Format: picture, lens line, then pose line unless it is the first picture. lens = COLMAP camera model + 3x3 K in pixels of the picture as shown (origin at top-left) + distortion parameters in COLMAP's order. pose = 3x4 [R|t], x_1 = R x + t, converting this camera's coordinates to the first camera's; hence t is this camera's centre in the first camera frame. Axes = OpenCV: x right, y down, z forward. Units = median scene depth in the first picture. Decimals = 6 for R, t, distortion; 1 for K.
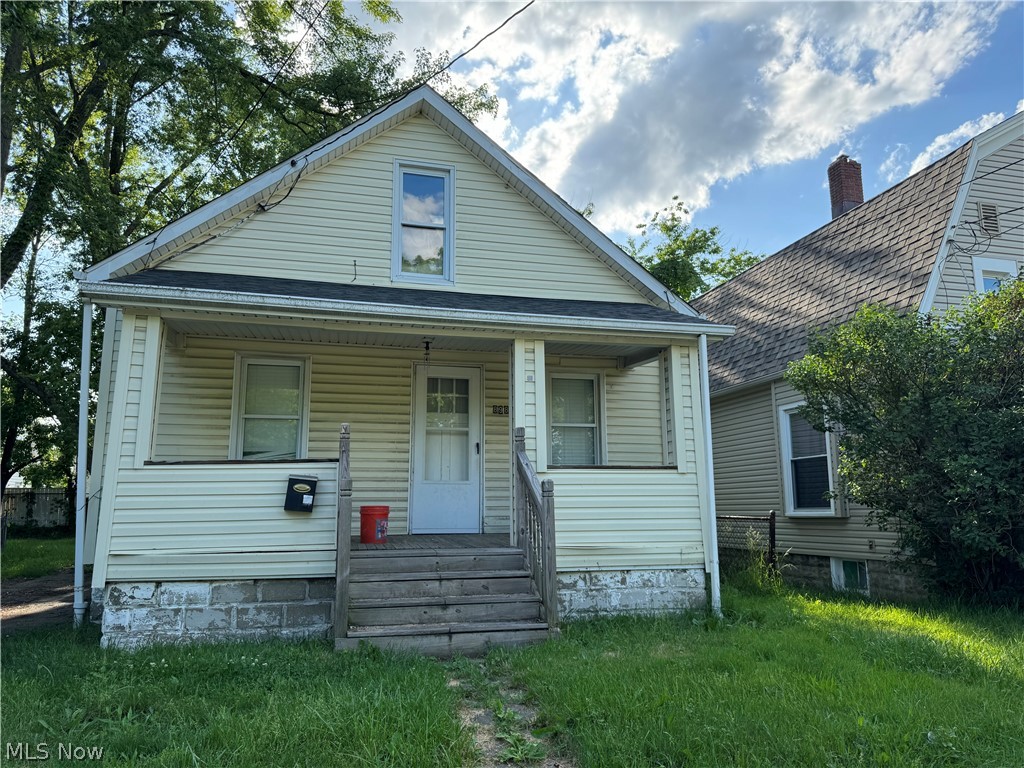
lens RADIAL K [[726.7, 0, 512.0], [0, 726.7, 384.0], [0, 0, 1]] dist [0.078353, -0.101895]
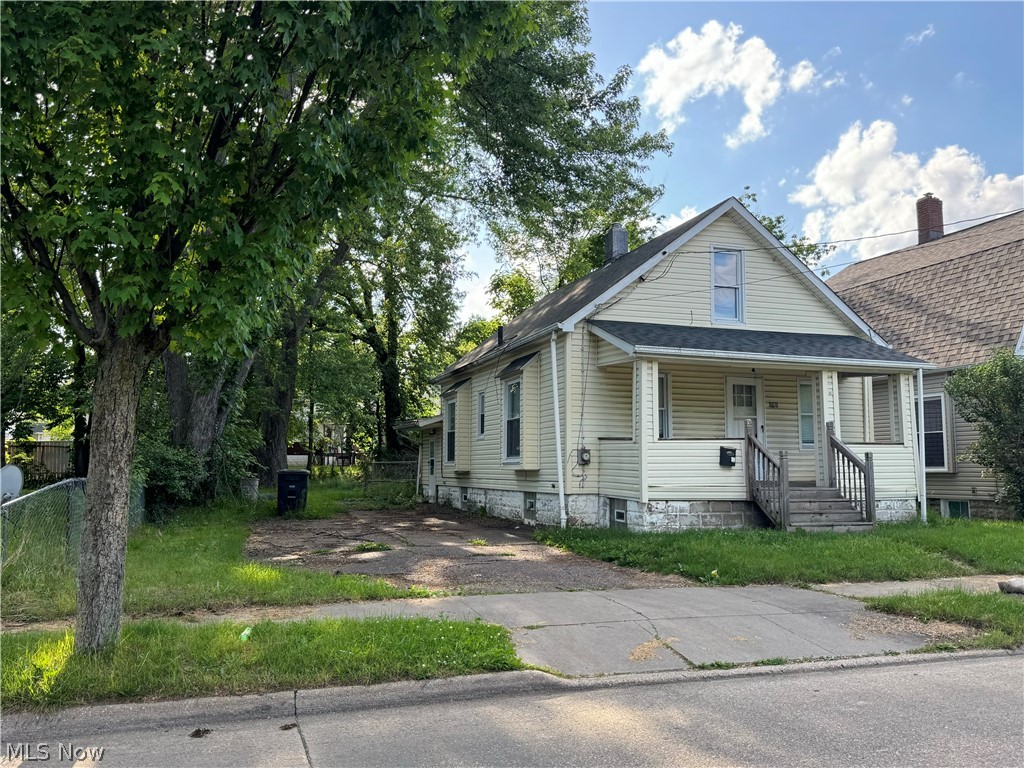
lens RADIAL K [[831.7, 0, 512.0], [0, 831.7, 384.0], [0, 0, 1]] dist [0.100440, -0.159936]
pose [[0.995626, 0.016551, 0.091949, -0.935841], [-0.023083, 0.997249, 0.070434, -0.156791], [-0.090530, -0.072248, 0.993270, -0.963281]]
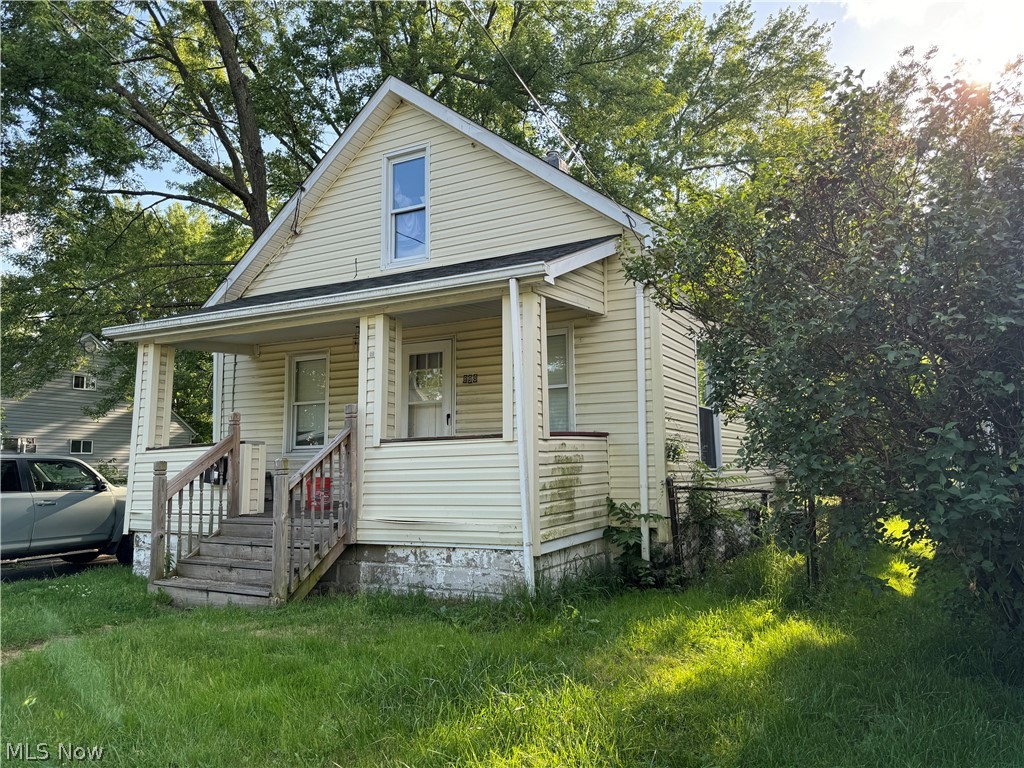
lens RADIAL K [[726.7, 0, 512.0], [0, 726.7, 384.0], [0, 0, 1]] dist [0.078353, -0.101895]
pose [[0.735943, -0.081933, -0.672068, 0.847775], [0.124237, 0.992138, 0.015092, 0.042411], [0.665548, -0.094603, 0.740336, 0.376623]]
